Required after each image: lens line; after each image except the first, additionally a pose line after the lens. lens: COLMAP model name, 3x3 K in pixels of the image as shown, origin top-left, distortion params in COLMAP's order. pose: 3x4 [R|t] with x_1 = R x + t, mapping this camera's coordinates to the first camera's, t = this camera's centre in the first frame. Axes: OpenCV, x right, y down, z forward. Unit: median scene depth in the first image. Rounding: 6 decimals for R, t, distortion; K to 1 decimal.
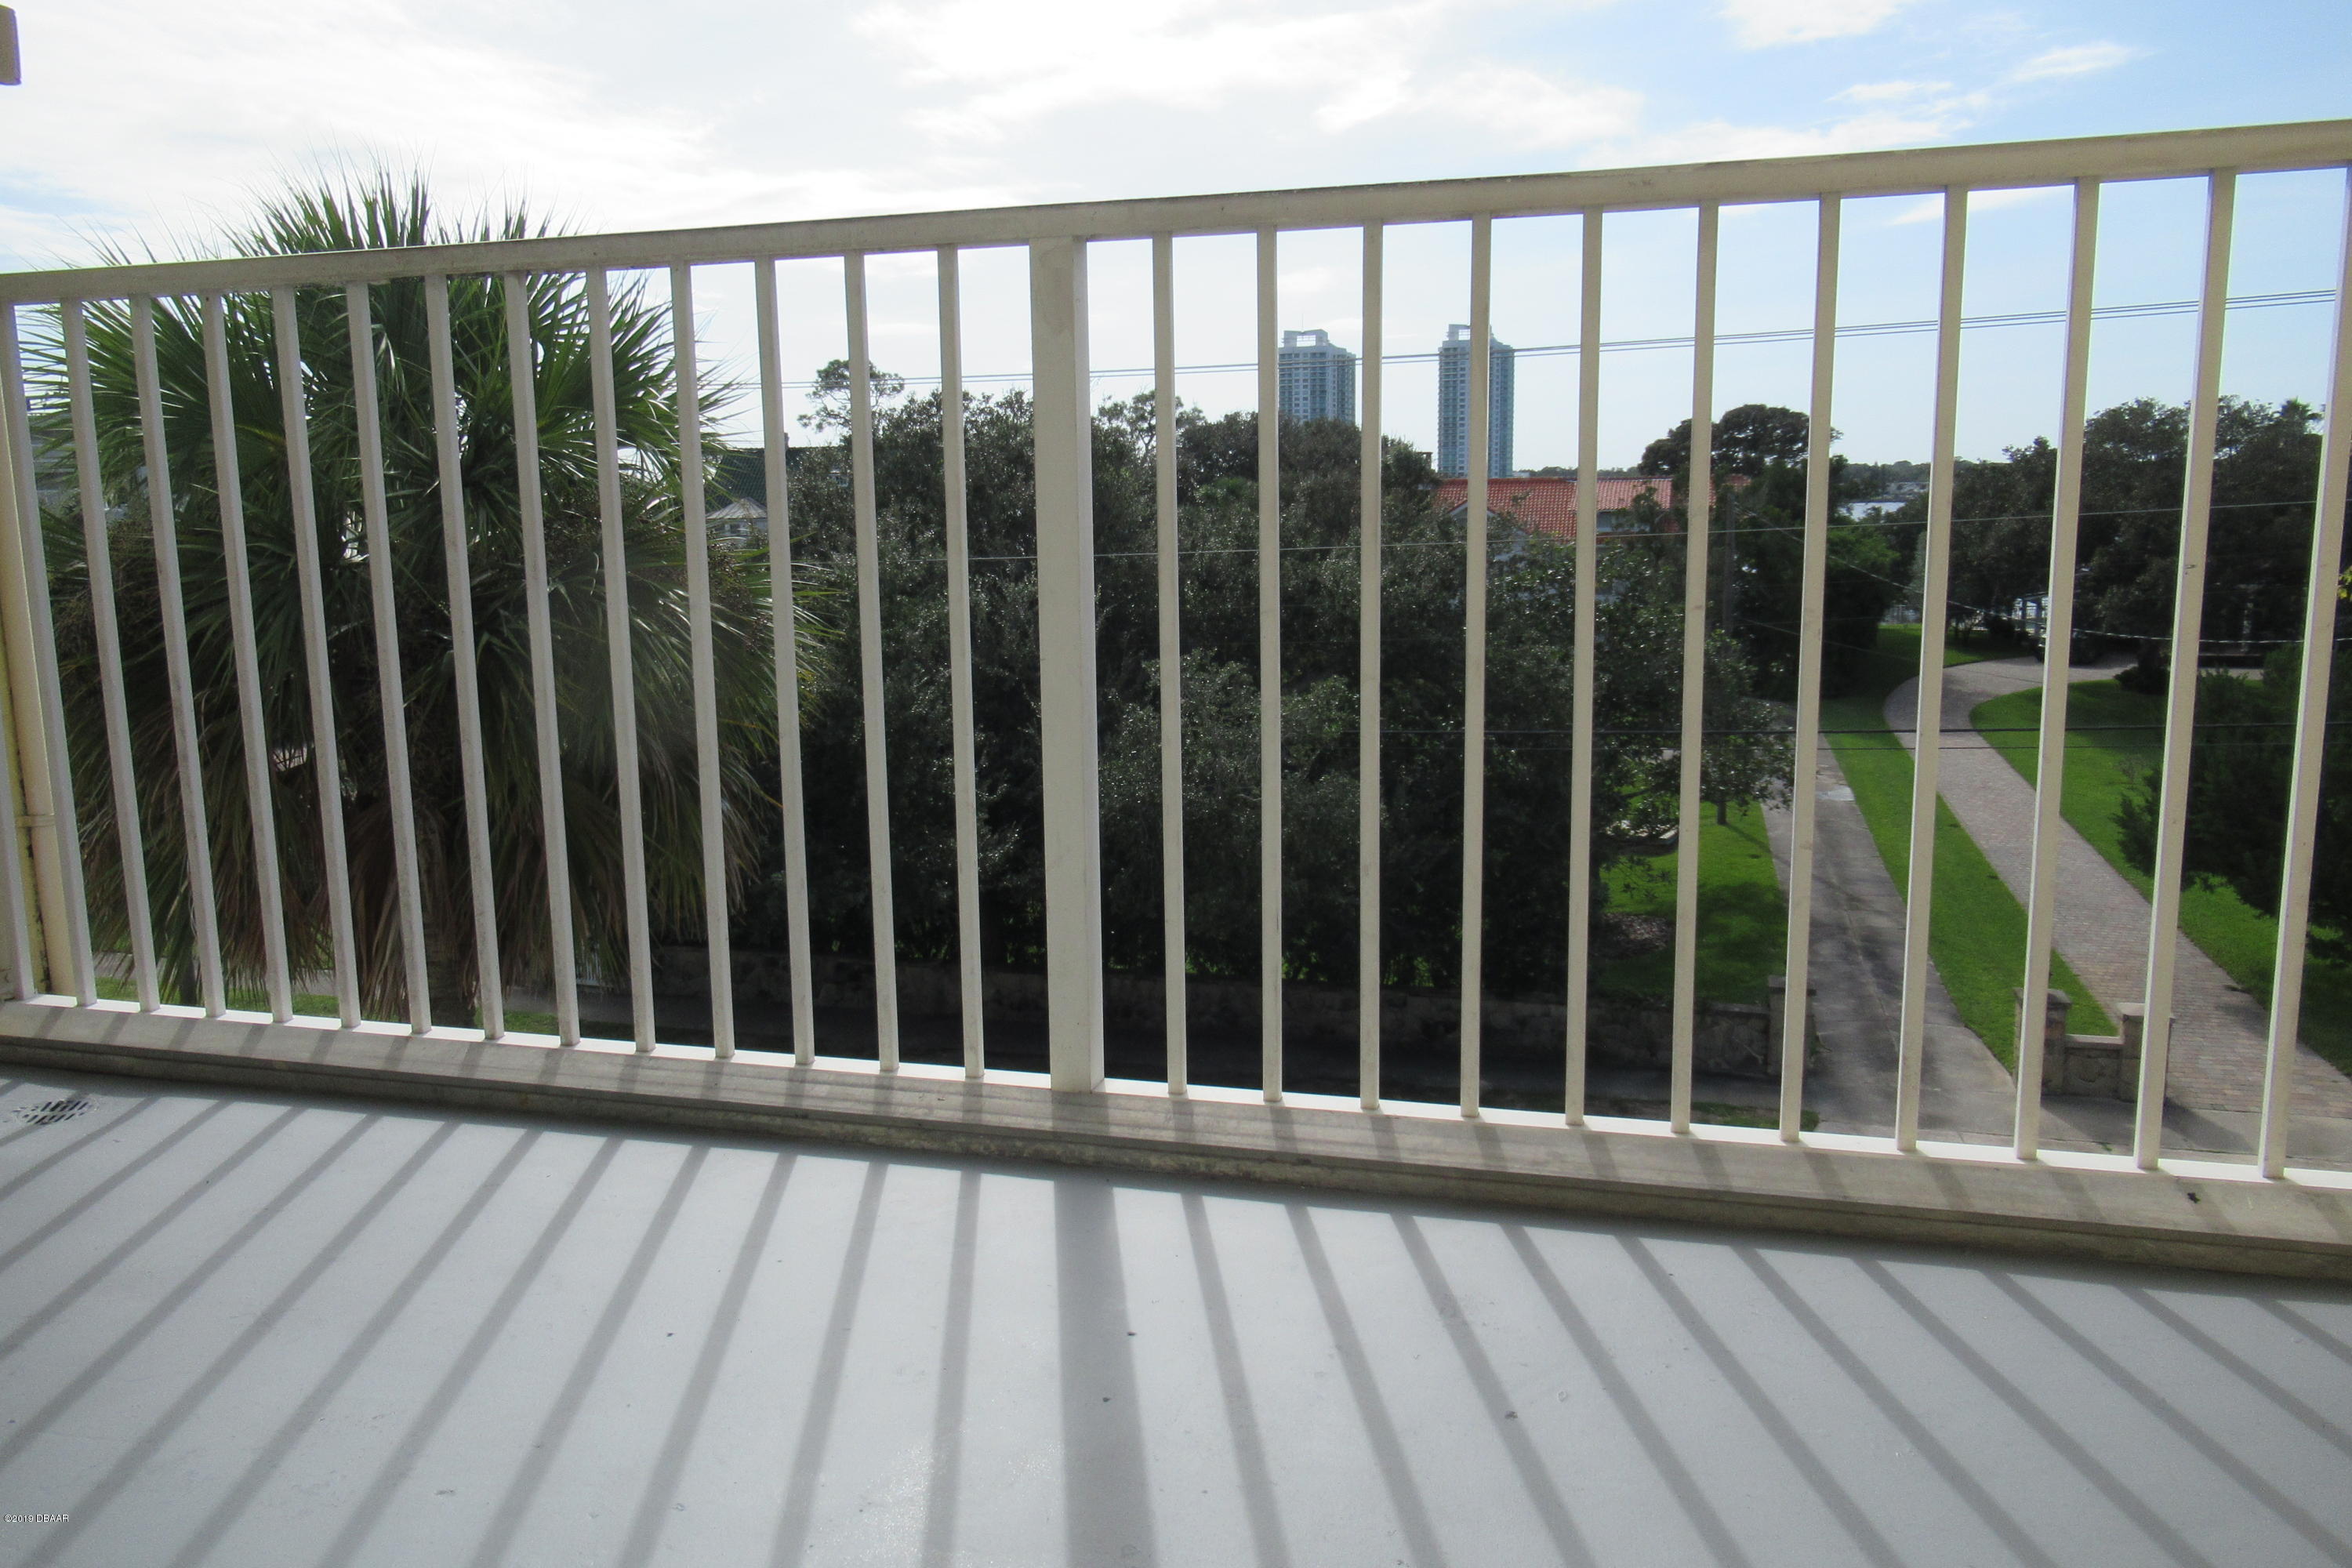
lens RADIAL K [[1745.2, 0, 1175.2], [0, 1745.2, 793.4], [0, 0, 1]] dist [-0.005302, -0.000094]
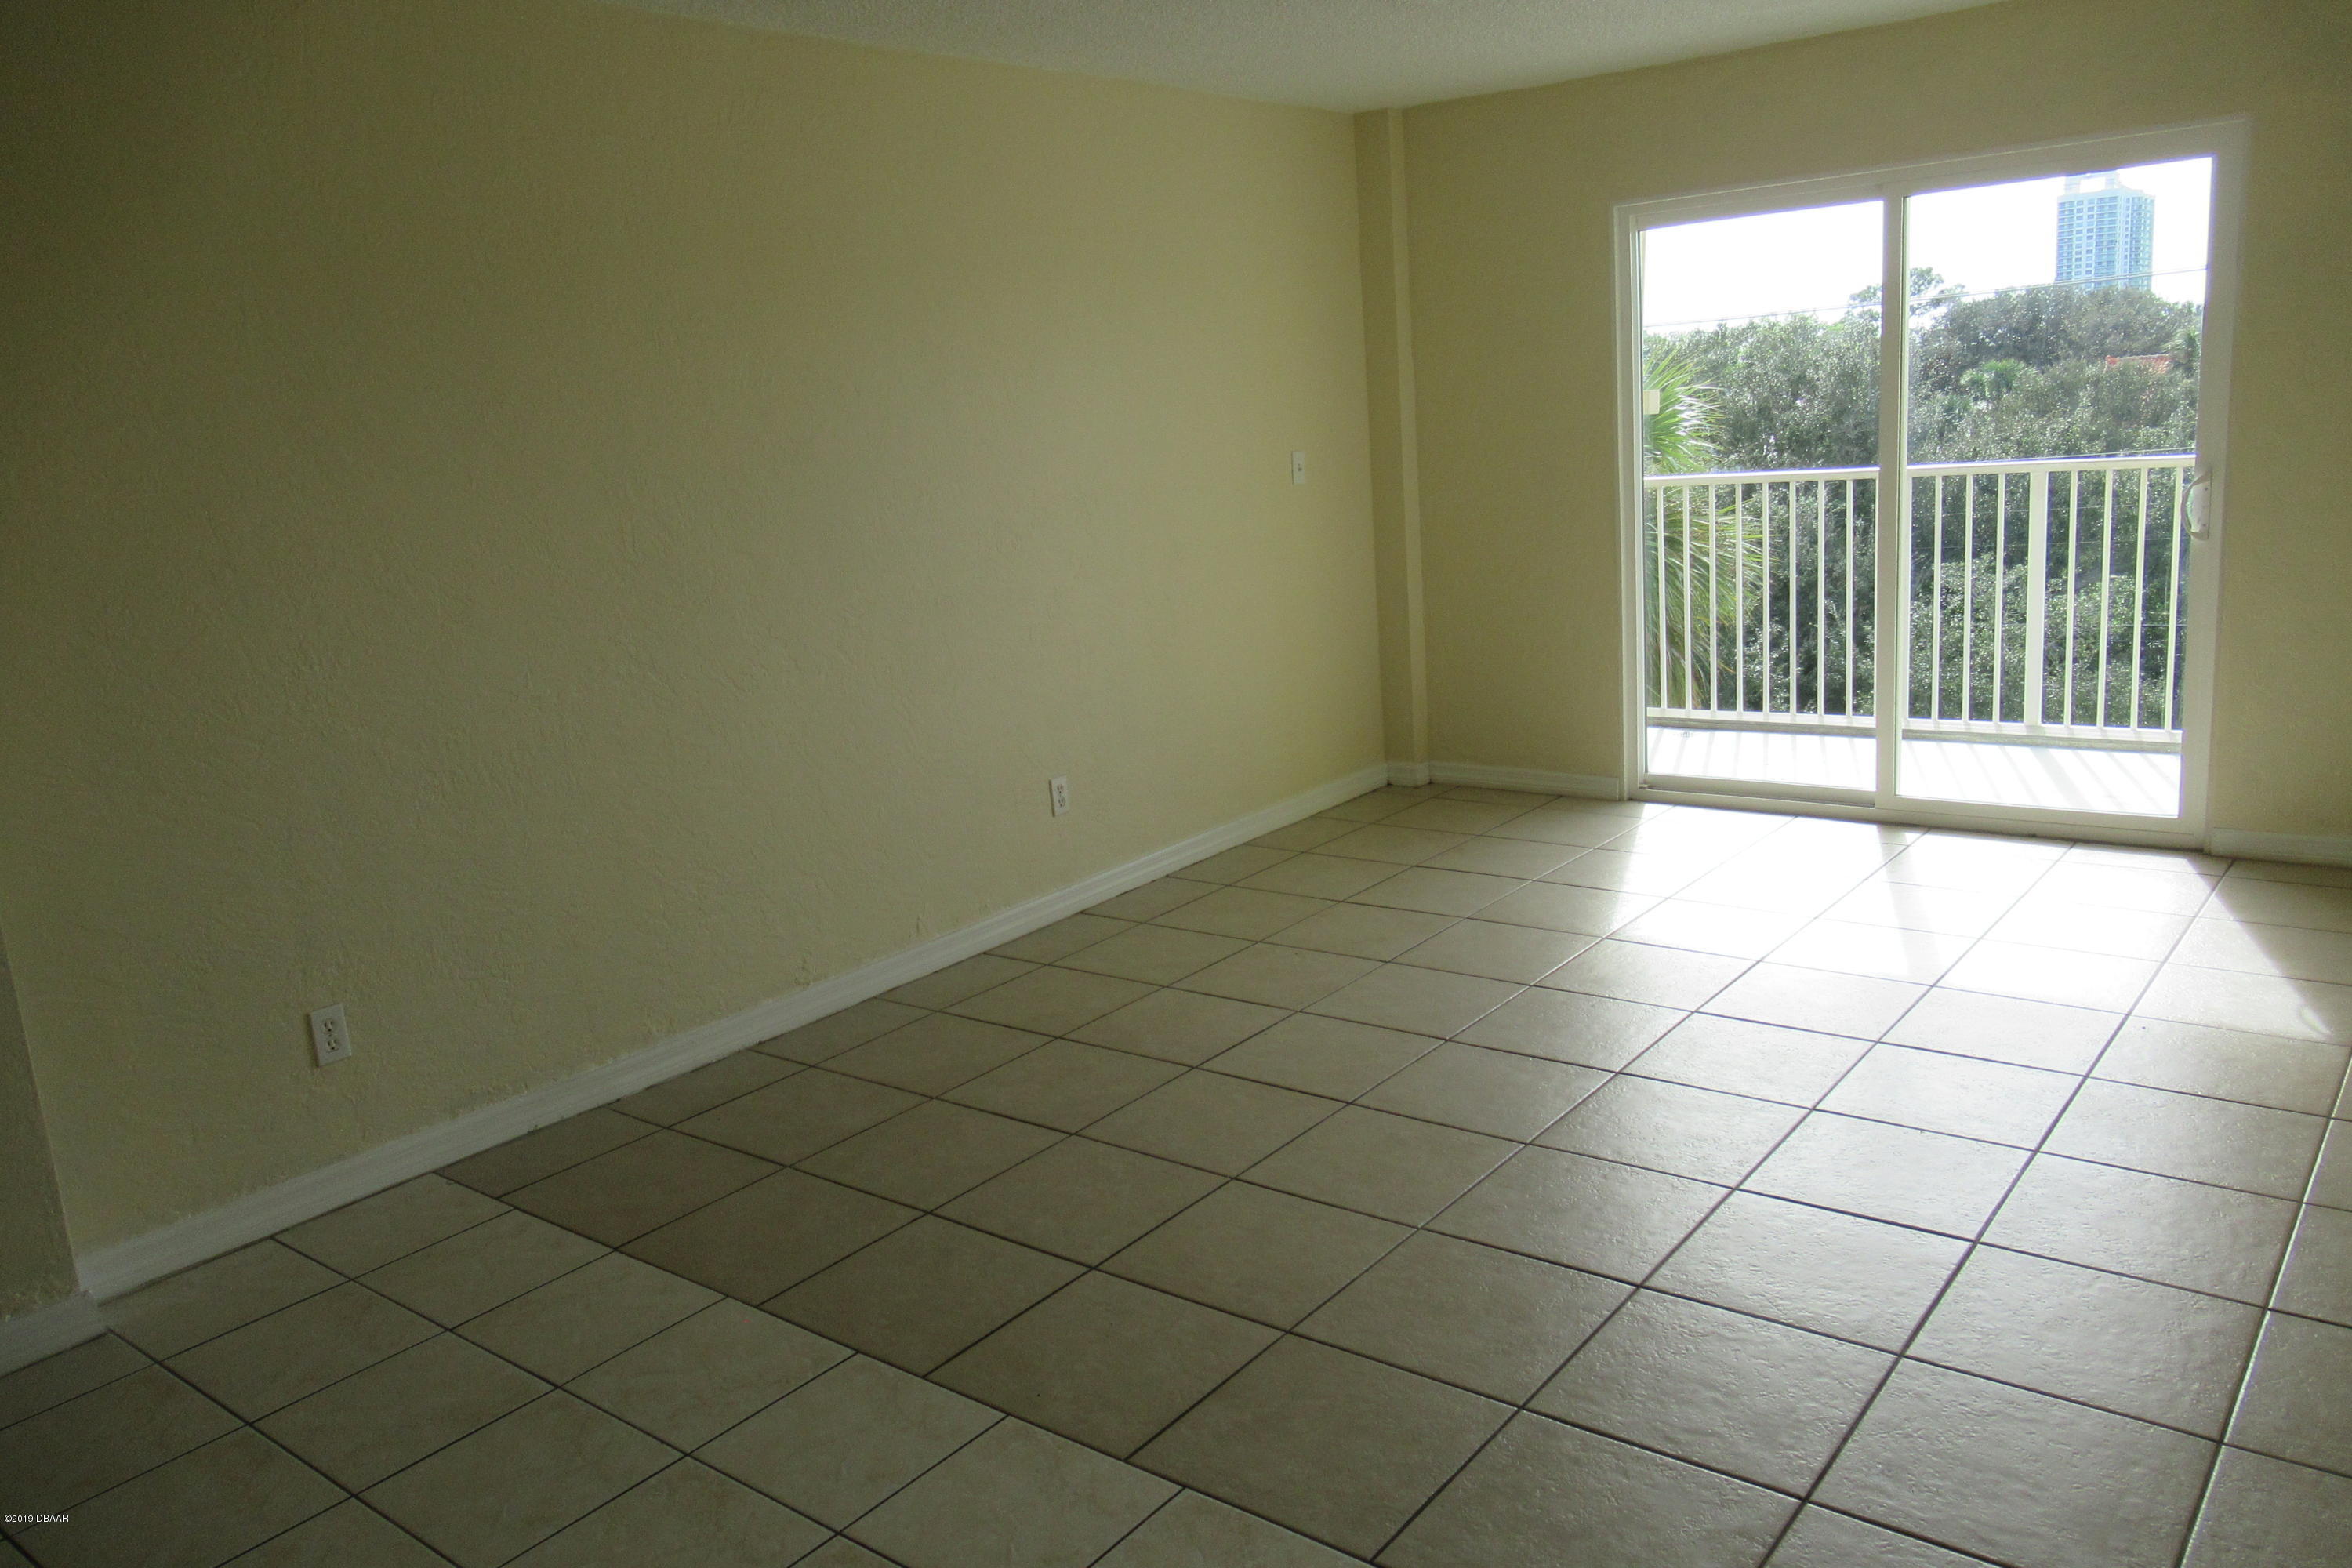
lens RADIAL K [[1745.2, 0, 1175.2], [0, 1745.2, 793.4], [0, 0, 1]] dist [-0.005302, -0.000094]
pose [[0.921061, 0.032883, -0.388028, -0.017005], [-0.010685, 0.998187, 0.059227, 0.007591], [0.389272, -0.050406, 0.919743, -0.167036]]
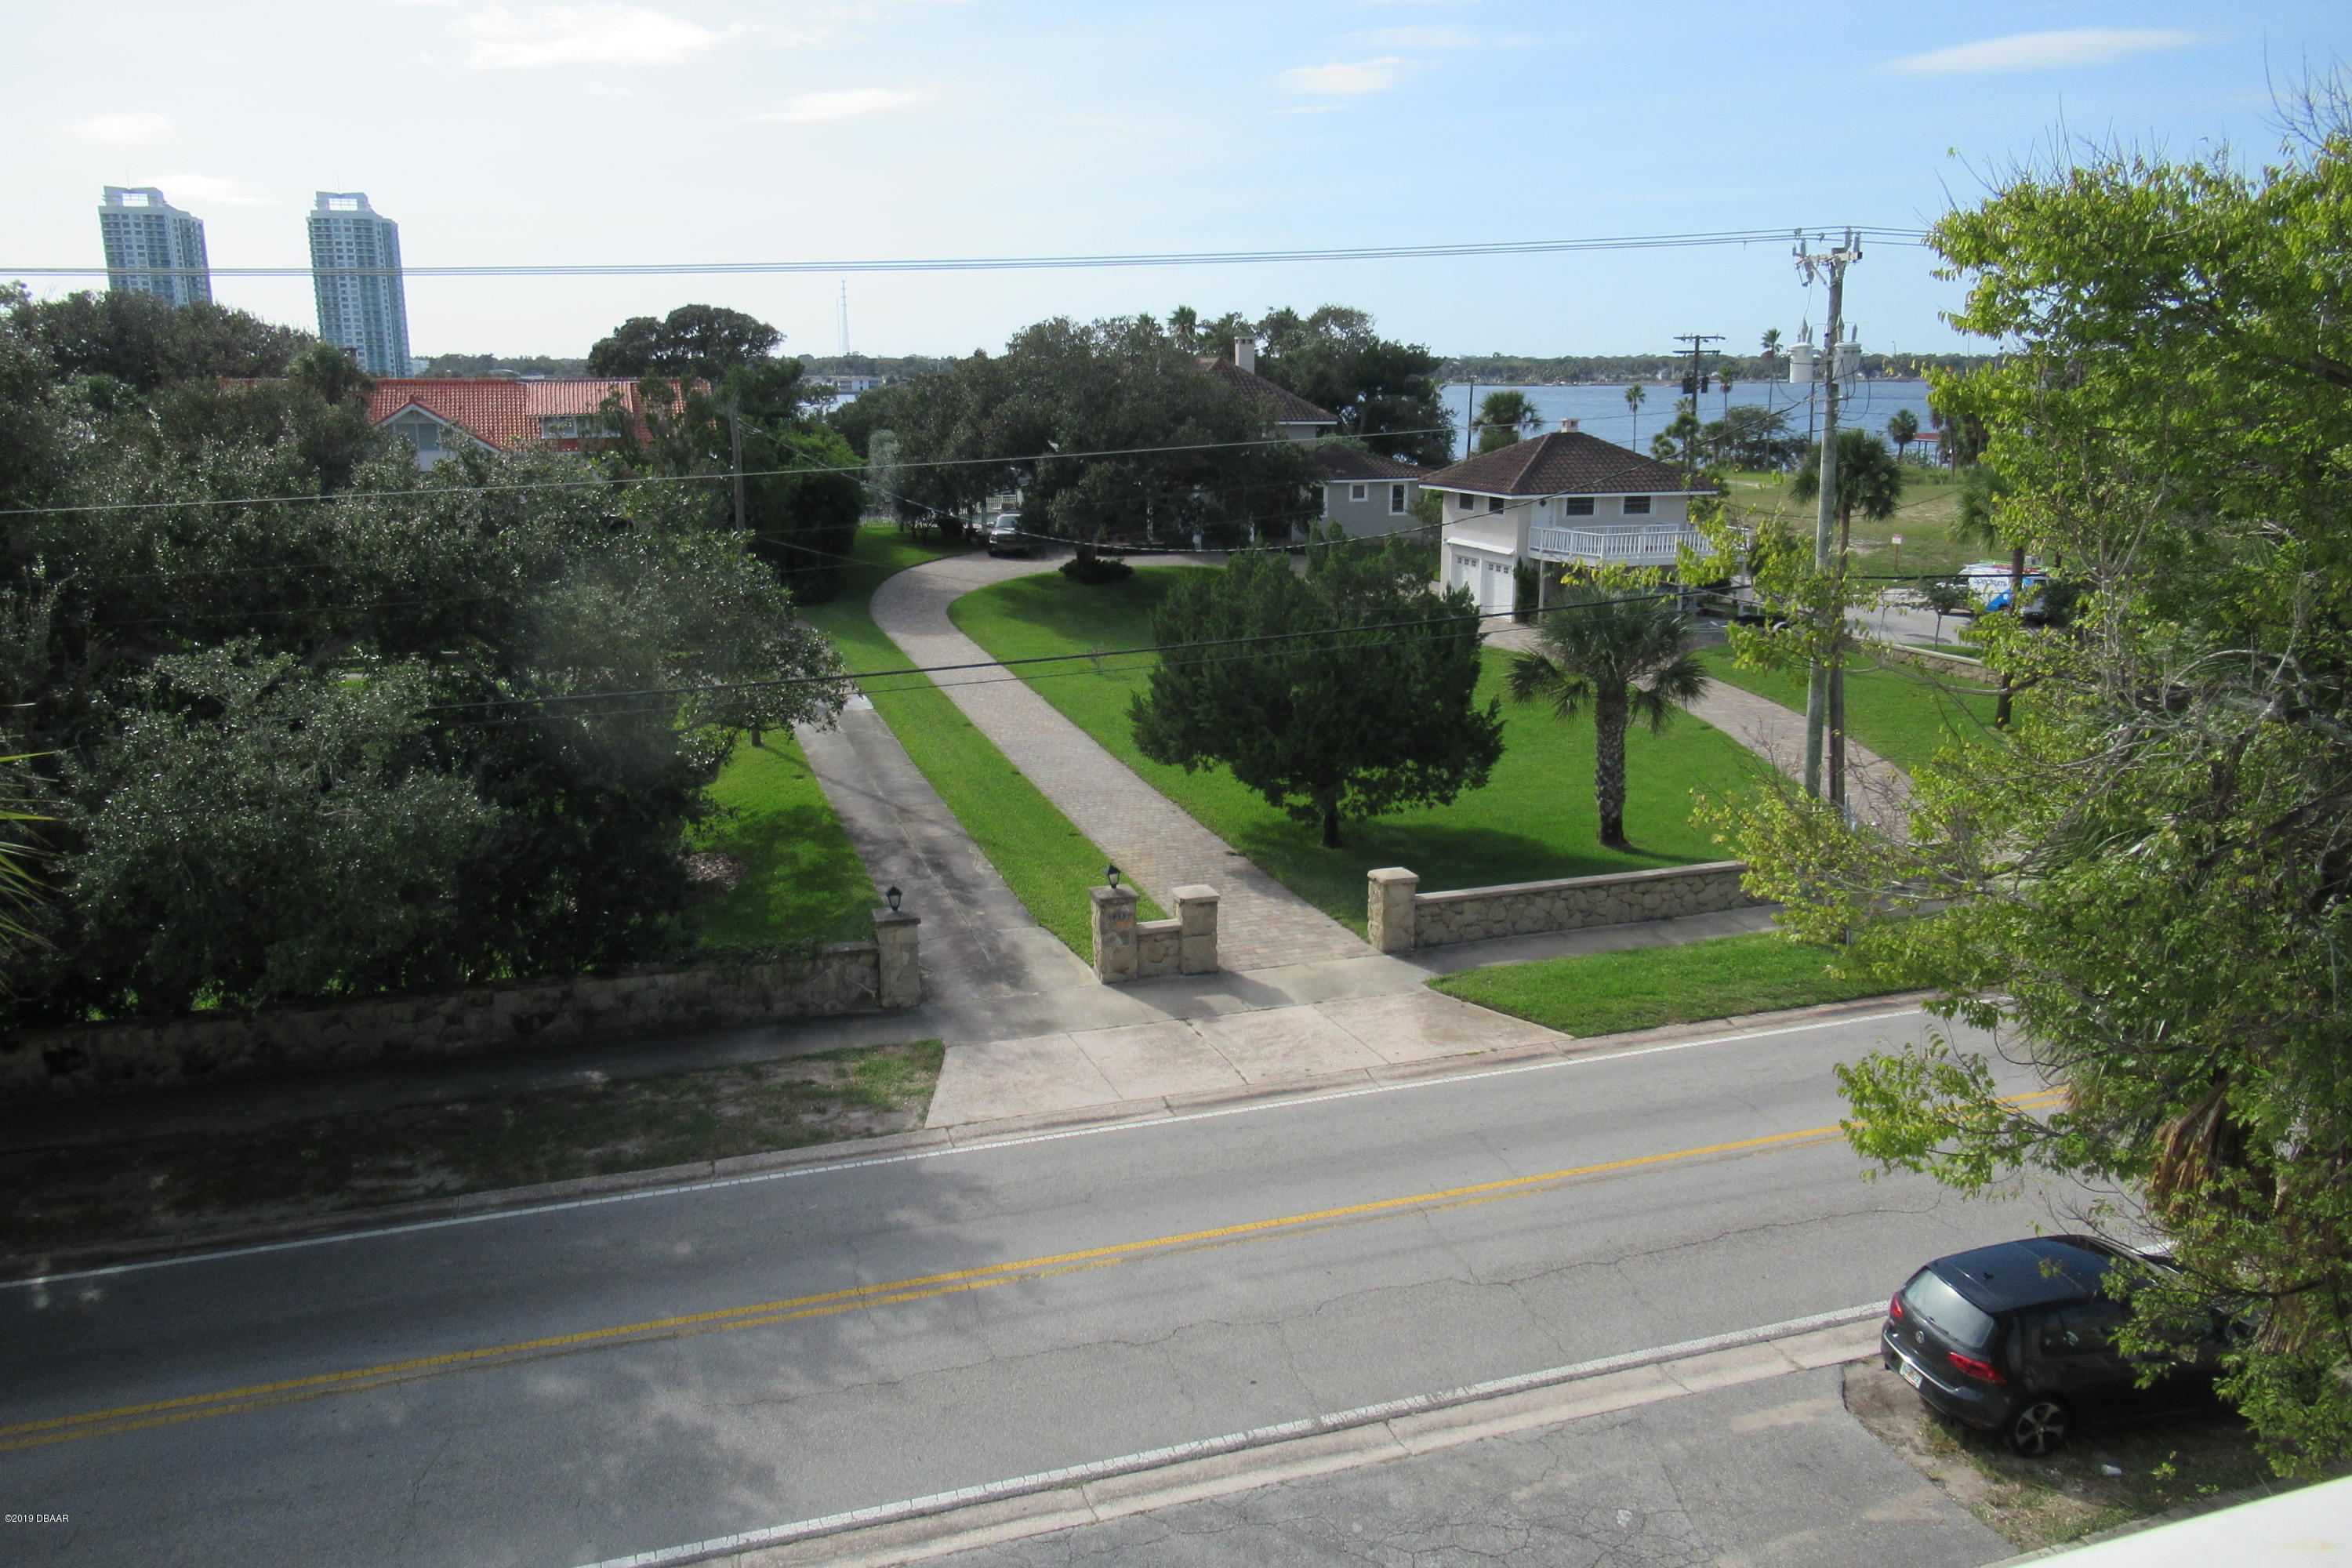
lens RADIAL K [[1745.2, 0, 1175.2], [0, 1745.2, 793.4], [0, 0, 1]] dist [-0.005302, -0.000094]
pose [[0.829802, -0.117103, 0.545633, -0.046968], [0.084177, 0.992814, 0.085060, -0.028303], [-0.551672, -0.024653, 0.833696, 0.061755]]
